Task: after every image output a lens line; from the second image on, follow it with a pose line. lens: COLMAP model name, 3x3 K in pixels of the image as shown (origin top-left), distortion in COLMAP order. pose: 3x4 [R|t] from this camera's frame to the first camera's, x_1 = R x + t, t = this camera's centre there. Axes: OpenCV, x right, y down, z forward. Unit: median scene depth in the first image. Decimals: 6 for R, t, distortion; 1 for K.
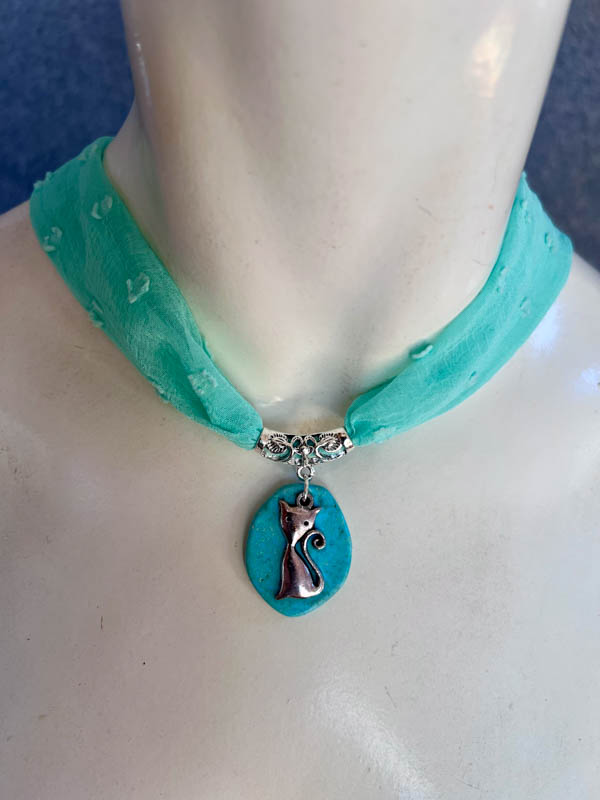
lens RADIAL K [[586.2, 0, 300.0], [0, 586.2, 400.0], [0, 0, 1]] dist [0.010005, -0.031889]
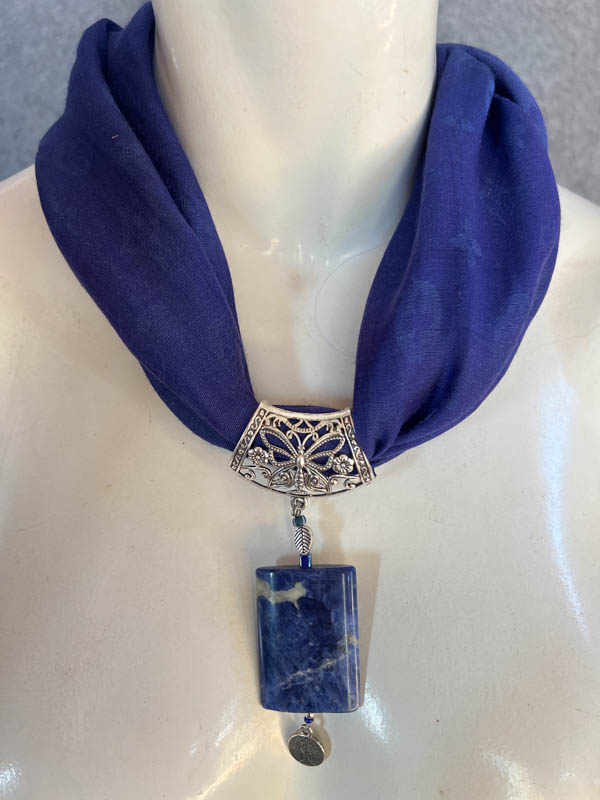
lens RADIAL K [[588.6, 0, 310.4], [0, 588.6, 407.5], [0, 0, 1]] dist [0.000443, -0.008503]
pose [[0.997573, -0.066217, -0.021546, 0.022230], [0.064981, 0.996439, -0.053738, 0.178527], [0.025027, 0.052207, 0.998323, -0.129143]]
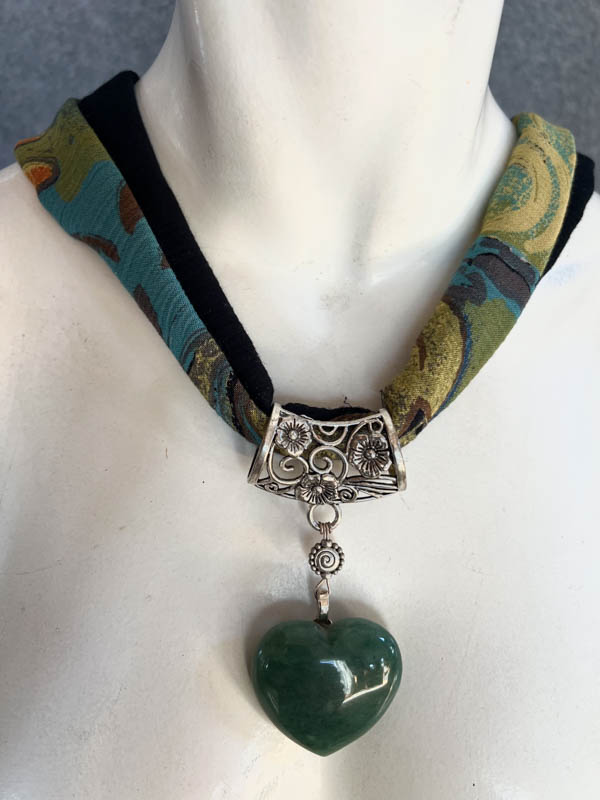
lens RADIAL K [[586.2, 0, 300.0], [0, 586.2, 400.0], [0, 0, 1]] dist [0.010005, -0.031889]
pose [[0.999015, -0.044137, 0.004590, -0.023939], [0.044107, 0.999007, 0.006337, 0.108297], [-0.004865, -0.006129, 0.999969, -0.087990]]
